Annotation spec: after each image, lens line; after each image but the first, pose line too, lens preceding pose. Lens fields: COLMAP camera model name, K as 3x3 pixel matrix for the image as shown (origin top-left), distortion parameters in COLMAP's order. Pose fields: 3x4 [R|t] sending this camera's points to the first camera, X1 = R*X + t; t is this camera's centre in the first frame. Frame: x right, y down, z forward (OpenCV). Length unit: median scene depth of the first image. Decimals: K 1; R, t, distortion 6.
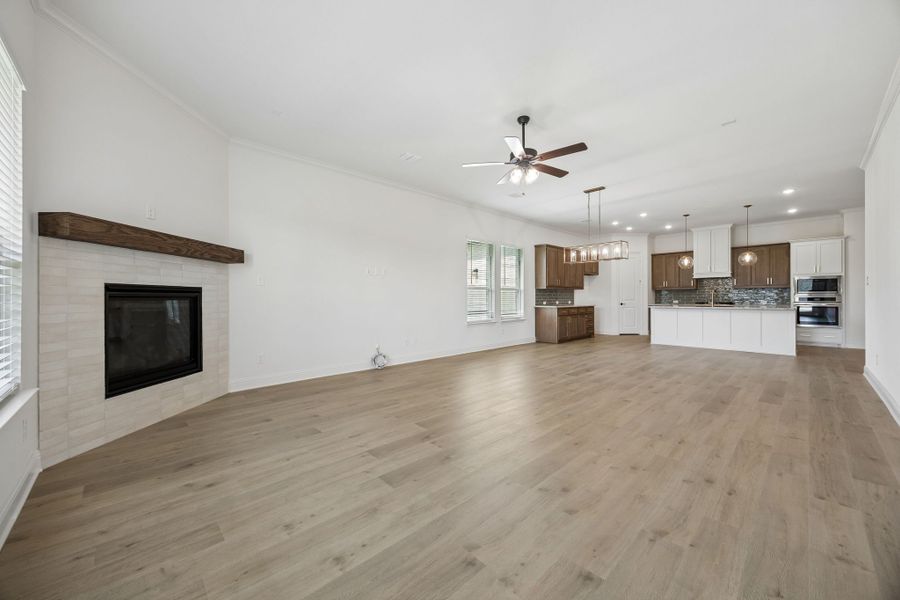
lens RADIAL K [[342.1, 0, 453.5], [0, 342.1, 299.5], [0, 0, 1]] dist [0.003652, 0.000347]
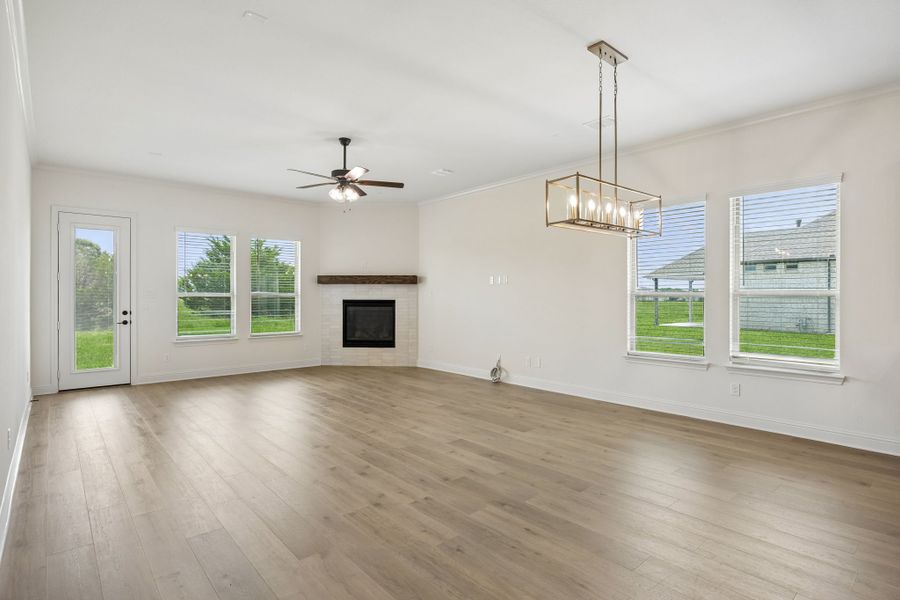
lens RADIAL K [[449.1, 0, 449.7], [0, 449.1, 300.5], [0, 0, 1]] dist [0.000440, 0.000618]
pose [[-0.041064, 0.009848, -0.999108, 1.693327], [-0.004910, 0.999937, 0.010058, -0.061531], [0.999144, 0.005319, -0.041013, 1.497444]]
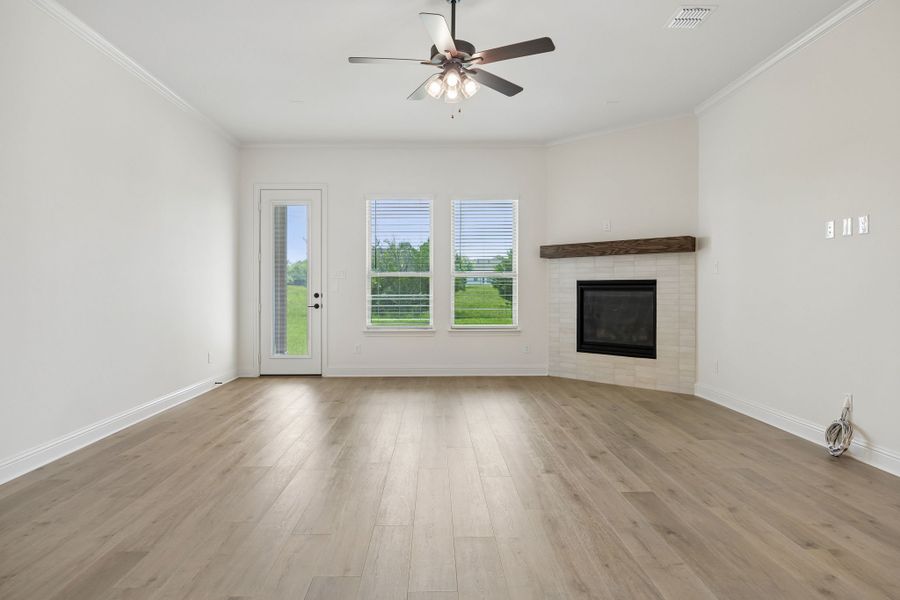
lens RADIAL K [[522.0, 0, 448.0], [0, 522.0, 290.9], [0, 0, 1]] dist [0.001467, 0.001298]
pose [[-0.672678, 0.007298, -0.739899, 0.967276], [0.001103, 0.999960, 0.008861, -0.016615], [0.739935, 0.005144, -0.672659, 1.752821]]
